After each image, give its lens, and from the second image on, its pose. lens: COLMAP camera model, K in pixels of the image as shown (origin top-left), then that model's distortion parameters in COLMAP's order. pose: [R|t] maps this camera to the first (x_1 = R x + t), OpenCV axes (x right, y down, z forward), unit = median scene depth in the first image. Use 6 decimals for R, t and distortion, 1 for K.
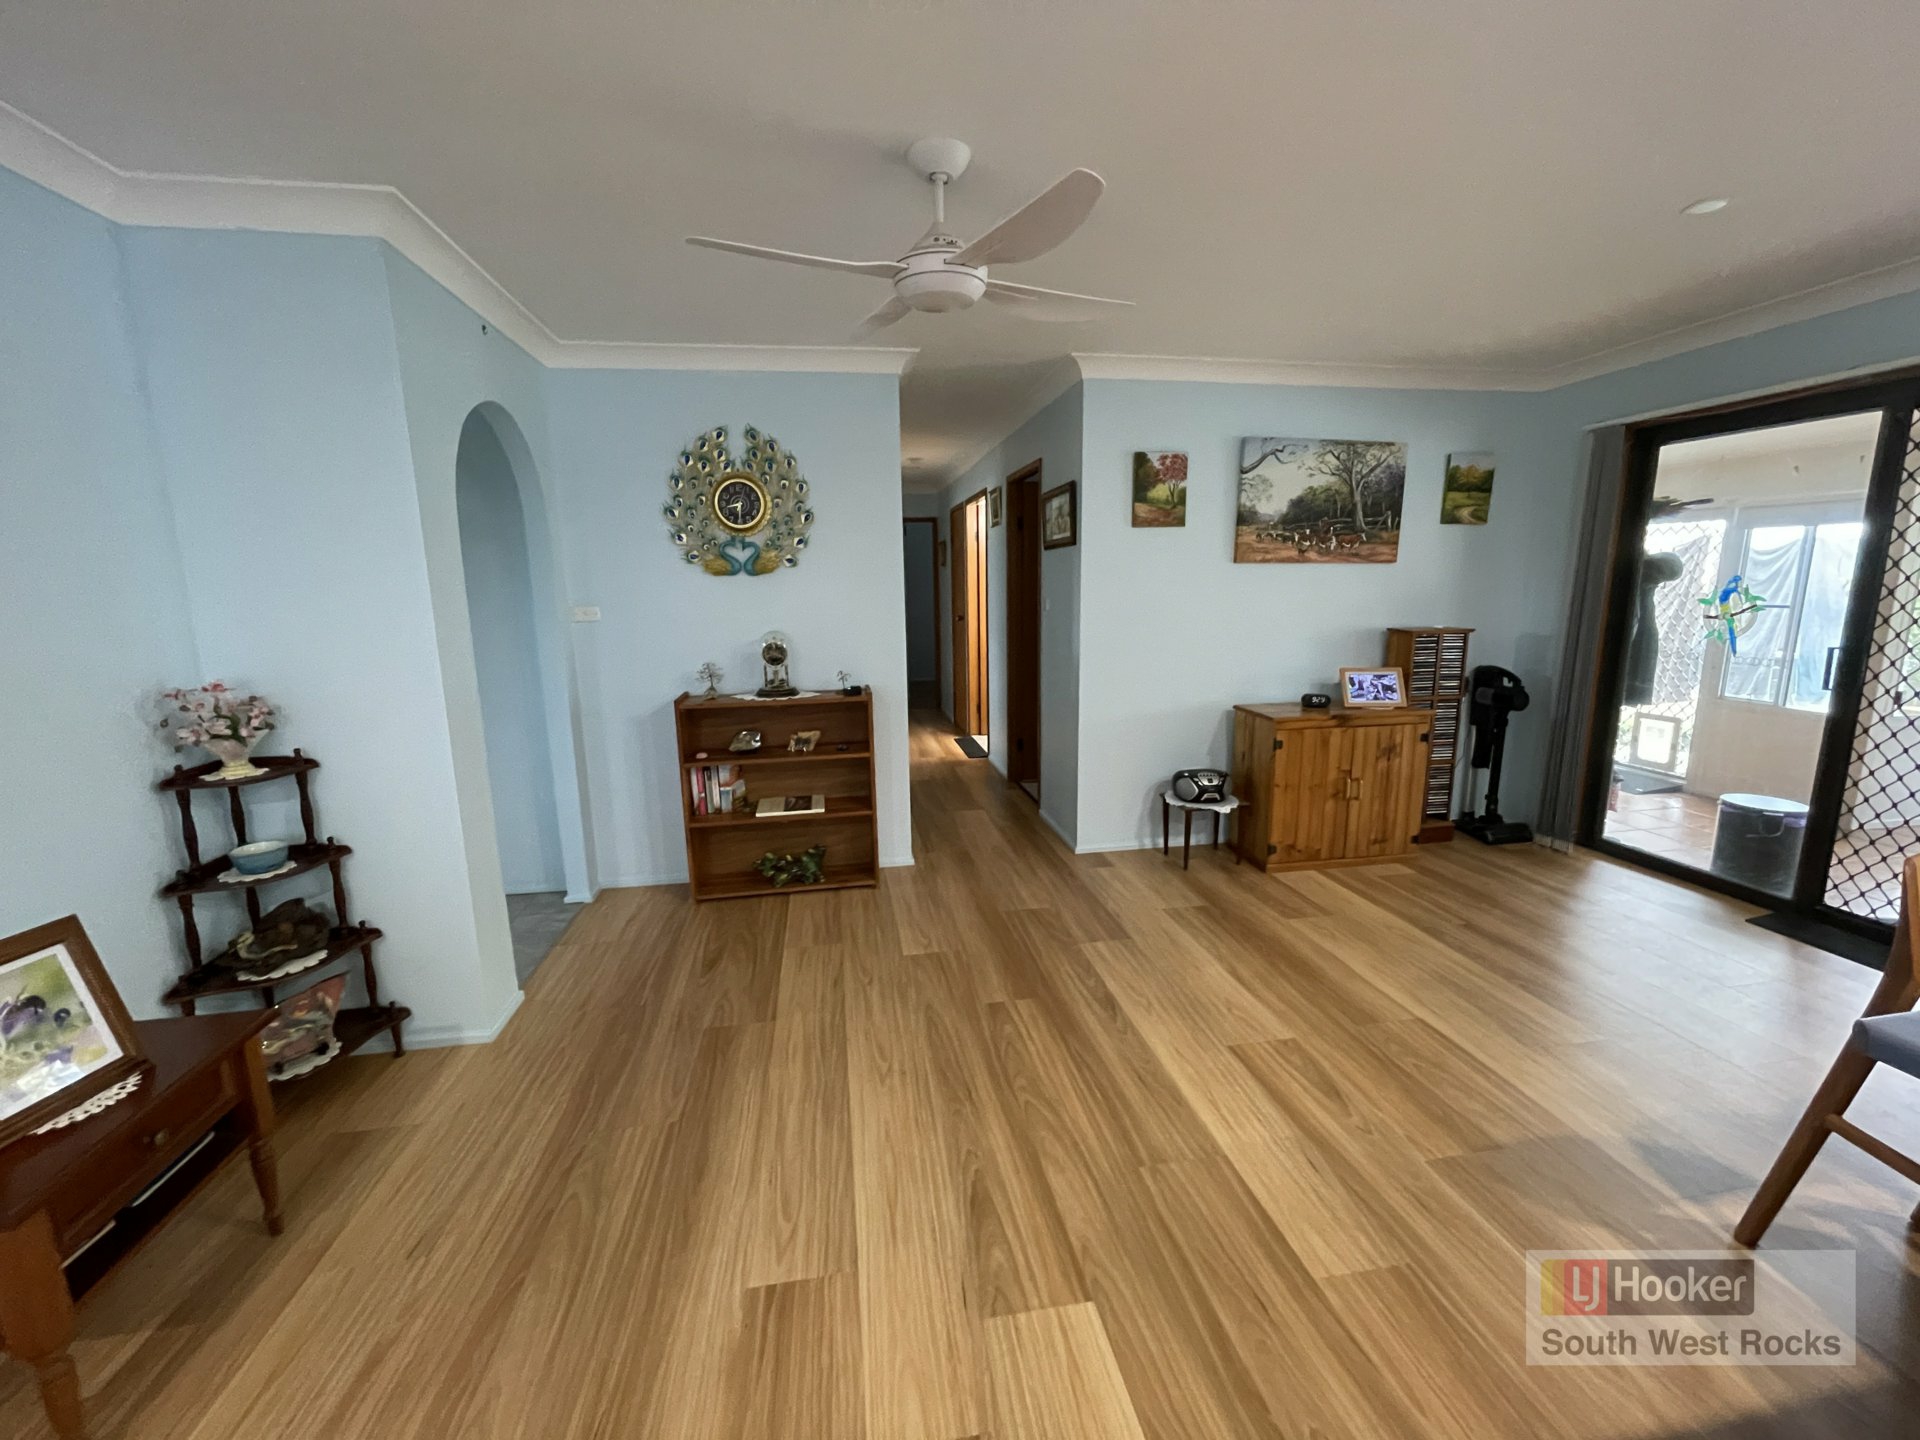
lens RADIAL K [[778.0, 0, 963.2], [0, 778.0, 721.0], [0, 0, 1]] dist [0.004297, -0.000225]
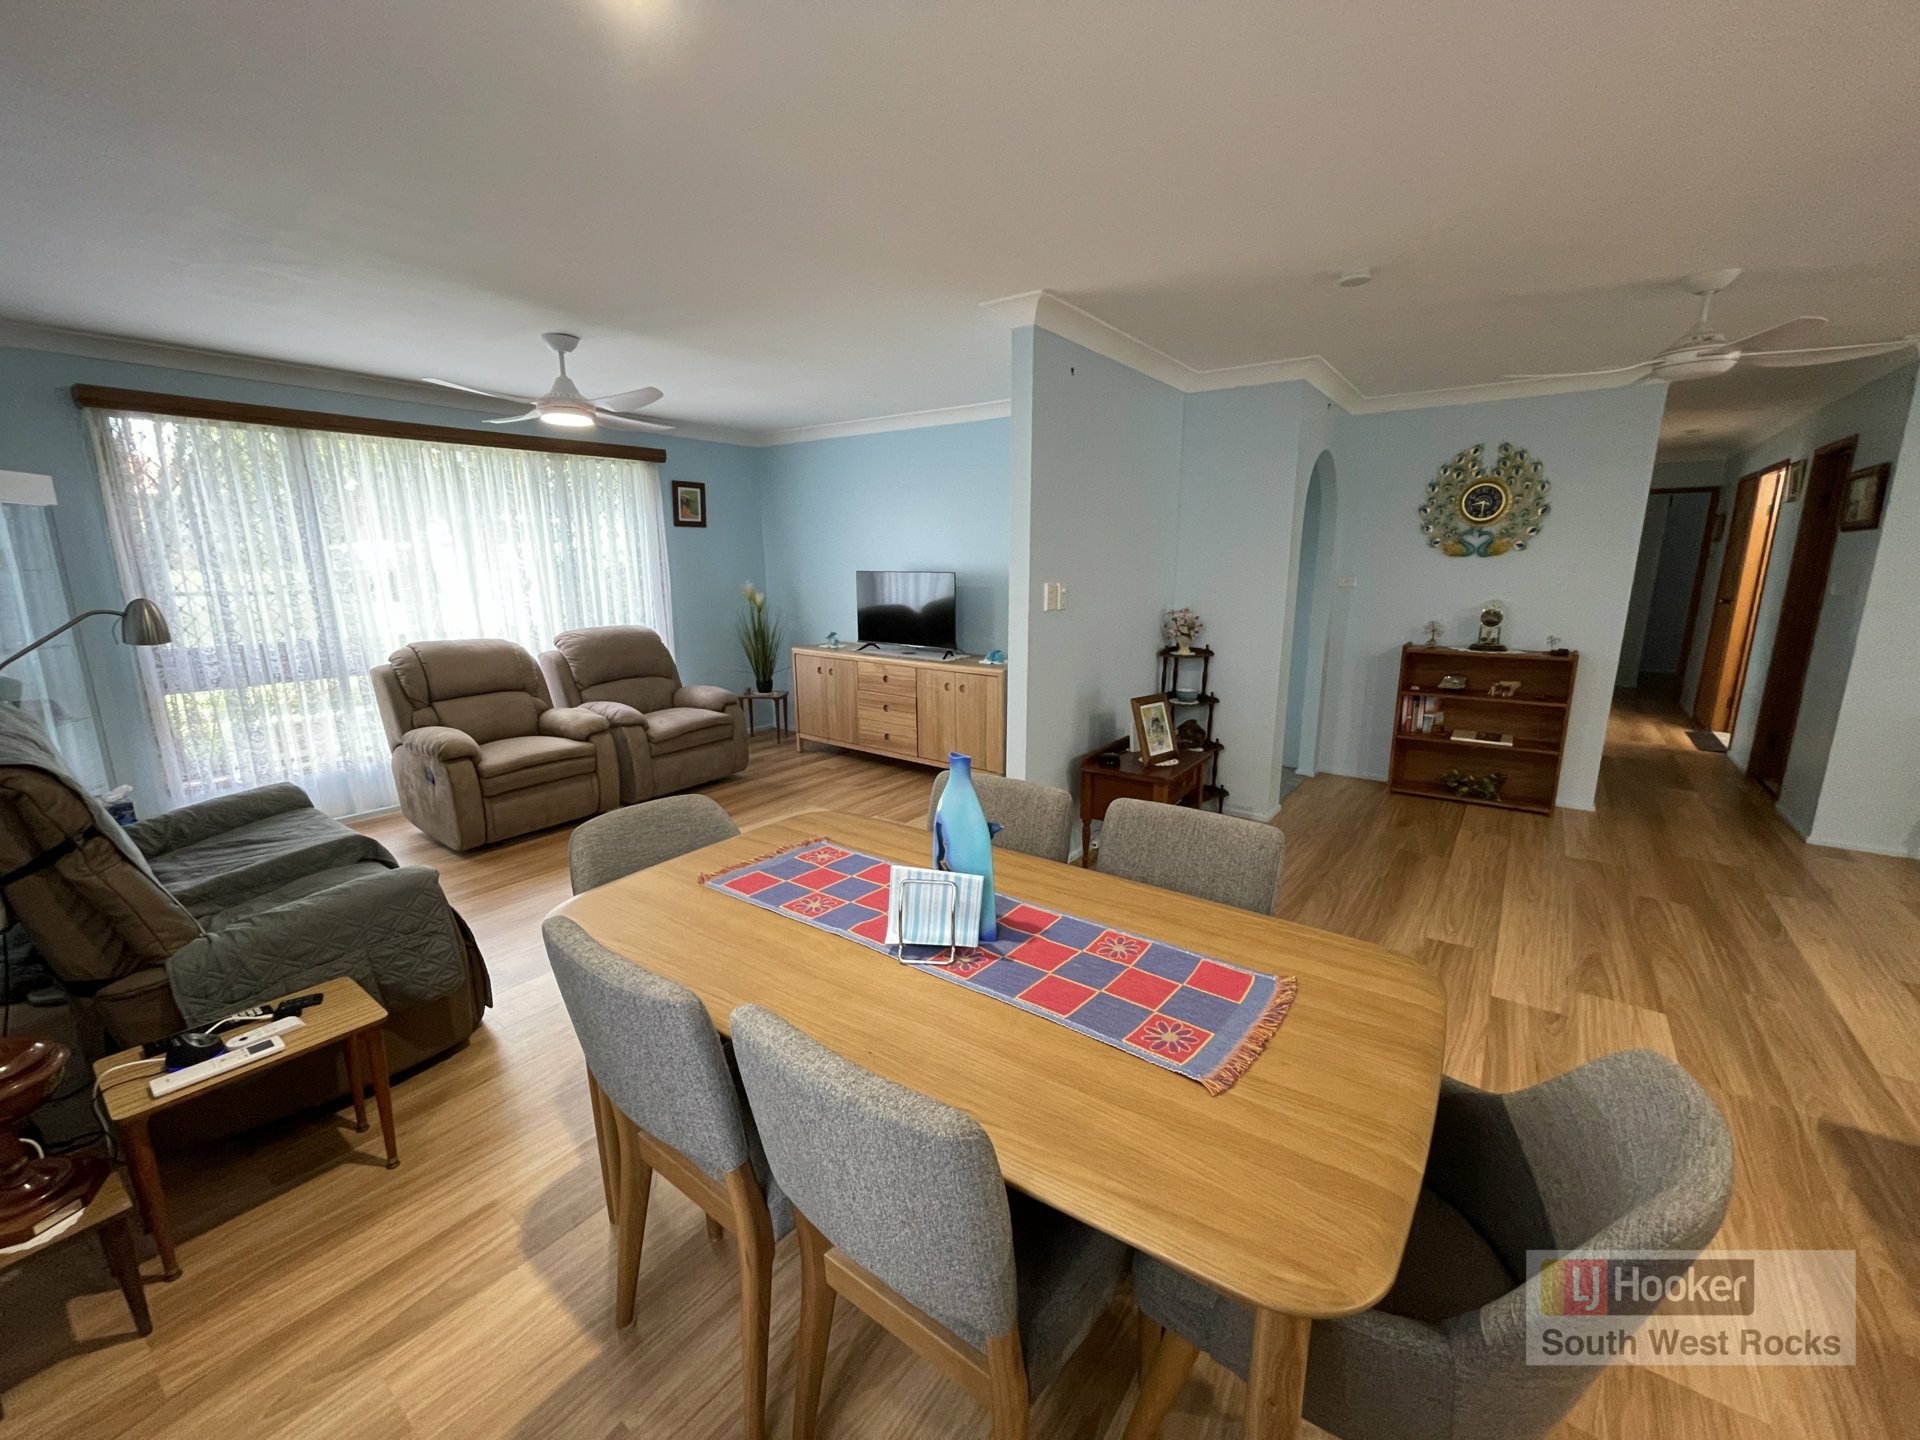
lens RADIAL K [[778.0, 0, 961.5], [0, 778.0, 722.1], [0, 0, 1]] dist [0.004297, -0.000225]
pose [[0.692433, 0.161631, -0.703145, 0.086994], [-0.135615, 0.986369, 0.093187, 0.082905], [0.708622, 0.030832, 0.704914, -0.532111]]
